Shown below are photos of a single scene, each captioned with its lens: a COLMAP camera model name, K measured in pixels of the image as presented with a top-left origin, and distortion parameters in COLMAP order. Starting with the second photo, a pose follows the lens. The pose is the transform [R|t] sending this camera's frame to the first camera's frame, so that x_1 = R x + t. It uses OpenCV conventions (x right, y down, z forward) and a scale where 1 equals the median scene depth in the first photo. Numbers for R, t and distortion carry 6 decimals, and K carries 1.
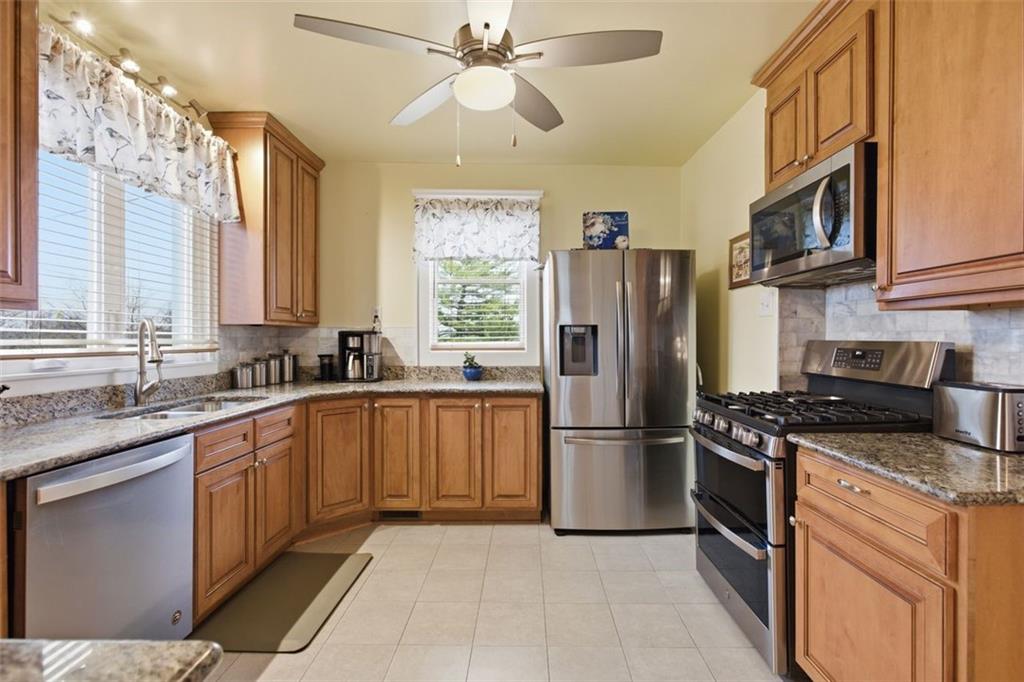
lens RADIAL K [[461.7, 0, 515.2], [0, 461.7, 339.2], [0, 0, 1]] dist [-0.011799, 0.002298]
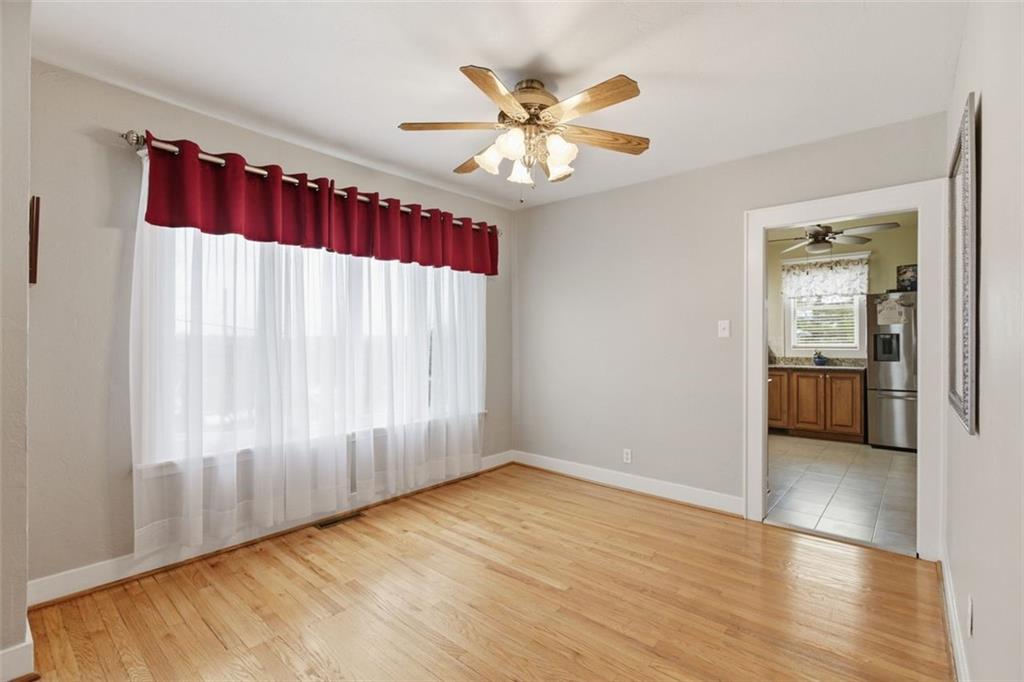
lens RADIAL K [[461.7, 0, 513.6], [0, 461.7, 342.5], [0, 0, 1]] dist [-0.011799, 0.002298]
pose [[0.763435, -0.002136, -0.645882, 0.170305], [-0.000123, 0.999994, -0.003453, 0.009282], [0.645885, 0.002716, 0.763430, -1.257533]]
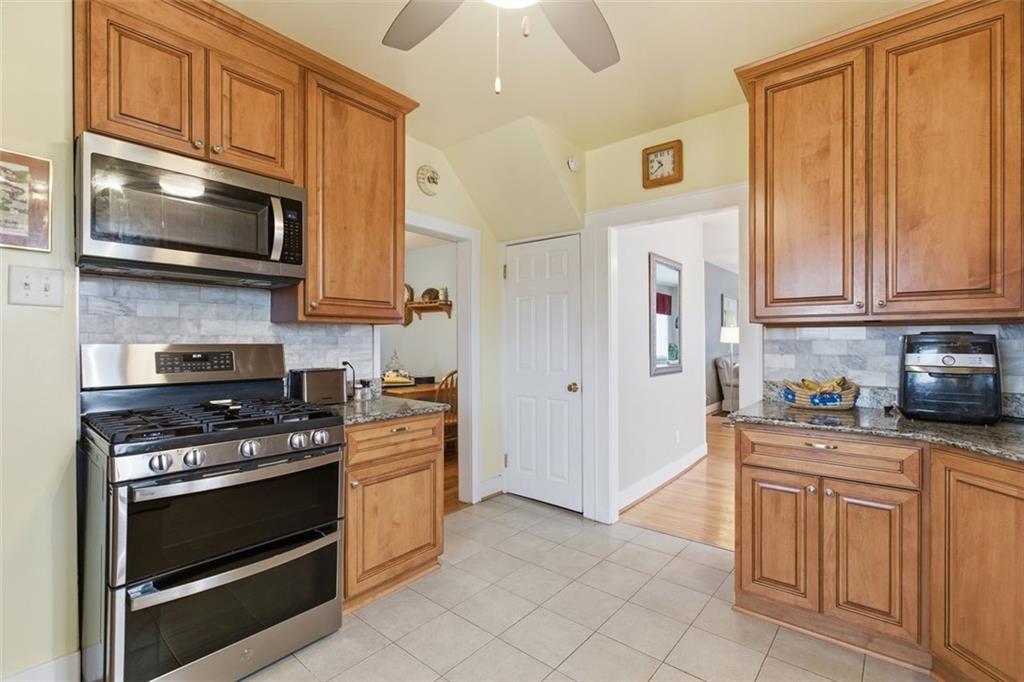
lens RADIAL K [[461.7, 0, 513.9], [0, 461.7, 340.4], [0, 0, 1]] dist [-0.011799, 0.002298]
pose [[-0.770699, -0.000836, 0.637199, -0.438624], [-0.000384, 1.000000, 0.000849, -0.005273], [-0.637200, 0.000410, -0.770699, 1.340572]]
